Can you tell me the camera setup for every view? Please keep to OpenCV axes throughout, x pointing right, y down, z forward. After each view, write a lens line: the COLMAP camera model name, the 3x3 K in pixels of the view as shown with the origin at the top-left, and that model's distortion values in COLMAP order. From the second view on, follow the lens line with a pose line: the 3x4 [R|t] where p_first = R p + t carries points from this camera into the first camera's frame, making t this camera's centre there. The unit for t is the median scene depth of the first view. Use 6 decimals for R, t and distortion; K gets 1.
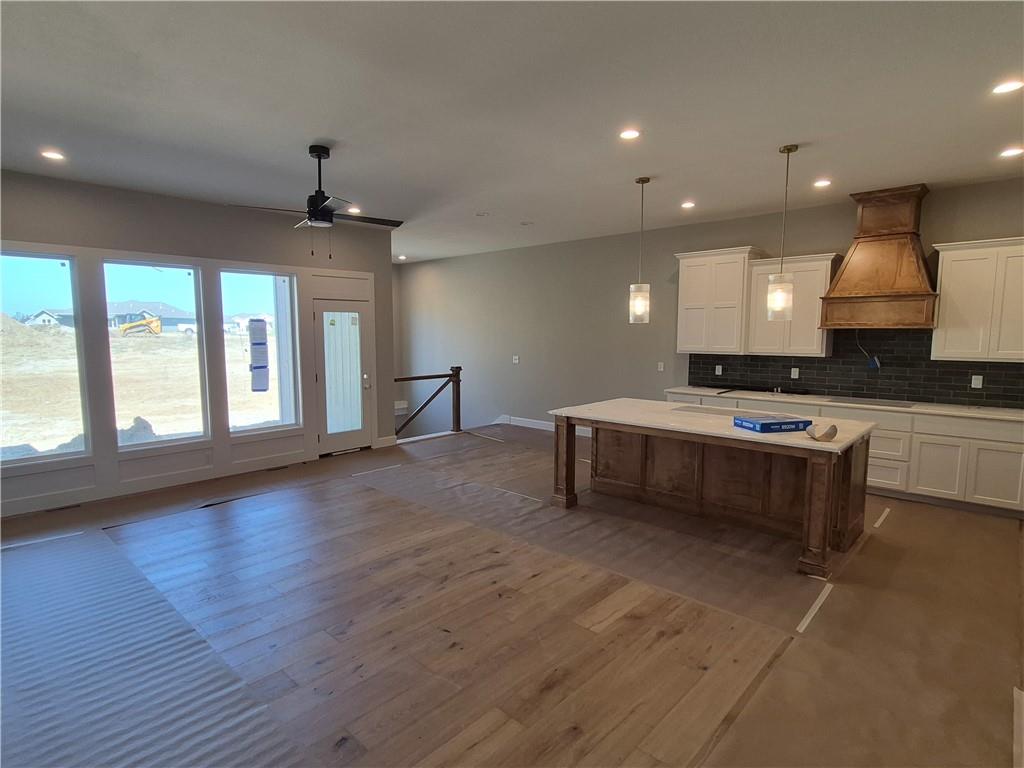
lens RADIAL K [[521.3, 0, 510.8], [0, 521.3, 389.1], [0, 0, 1]] dist [-0.025111, -0.000126]
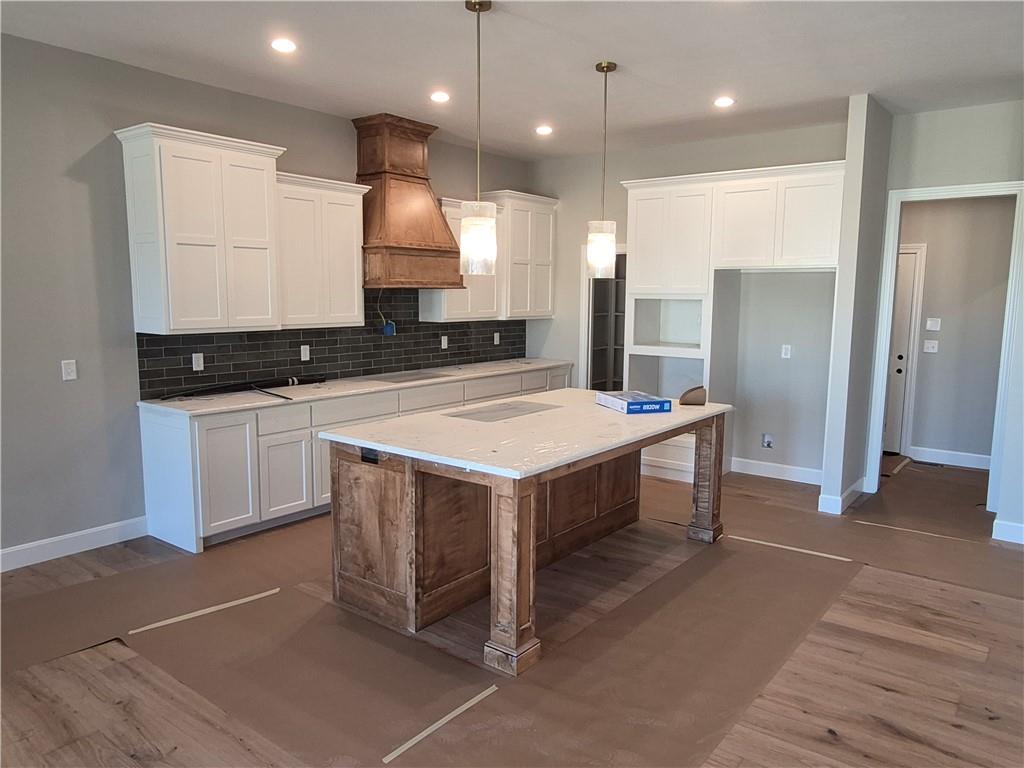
lens RADIAL K [[715.9, 0, 511.0], [0, 715.9, 375.4], [0, 0, 1]] dist [0.027860, 0.002868]
pose [[-0.080468, -0.114843, 0.990119, -0.501265], [0.099604, 0.987442, 0.122627, -0.112119], [-0.991768, 0.108487, -0.068019, 0.997320]]
